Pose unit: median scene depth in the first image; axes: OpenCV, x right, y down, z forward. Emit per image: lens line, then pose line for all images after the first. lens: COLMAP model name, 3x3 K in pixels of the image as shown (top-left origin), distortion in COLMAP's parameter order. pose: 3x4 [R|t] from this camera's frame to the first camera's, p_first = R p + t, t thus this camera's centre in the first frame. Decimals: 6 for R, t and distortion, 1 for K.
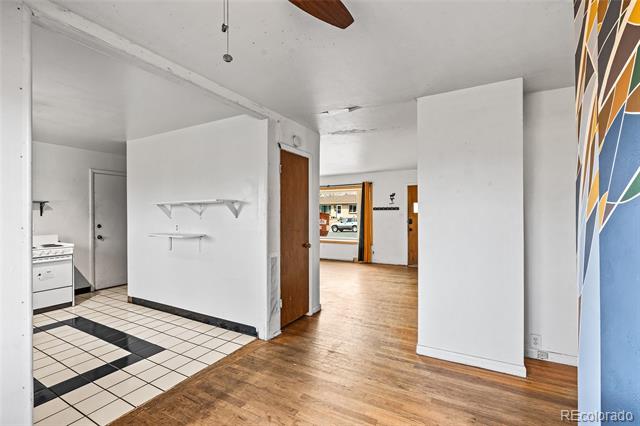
lens RADIAL K [[286.7, 0, 318.1], [0, 286.7, 212.1], [0, 0, 1]] dist [-0.003874, 0.000142]
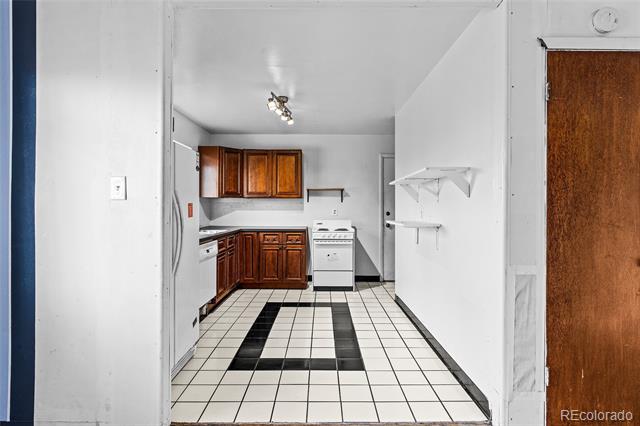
lens RADIAL K [[345.3, 0, 321.3], [0, 345.3, 205.4], [0, 0, 1]] dist [-0.000954, -0.000108]
pose [[0.487295, -0.002195, -0.873235, 0.192292], [-0.001110, 0.999994, -0.003133, 0.040948], [0.873237, 0.002496, 0.487290, 0.409804]]
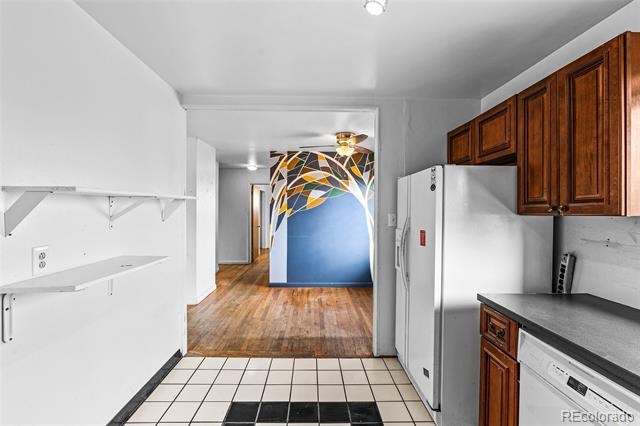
lens RADIAL K [[286.7, 0, 318.1], [0, 286.7, 212.1], [0, 0, 1]] dist [-0.003874, 0.000142]
pose [[-0.506229, -0.004243, 0.862389, -1.150683], [-0.005447, 0.999984, 0.001722, -0.007358], [-0.862382, -0.003826, -0.506244, 1.071339]]
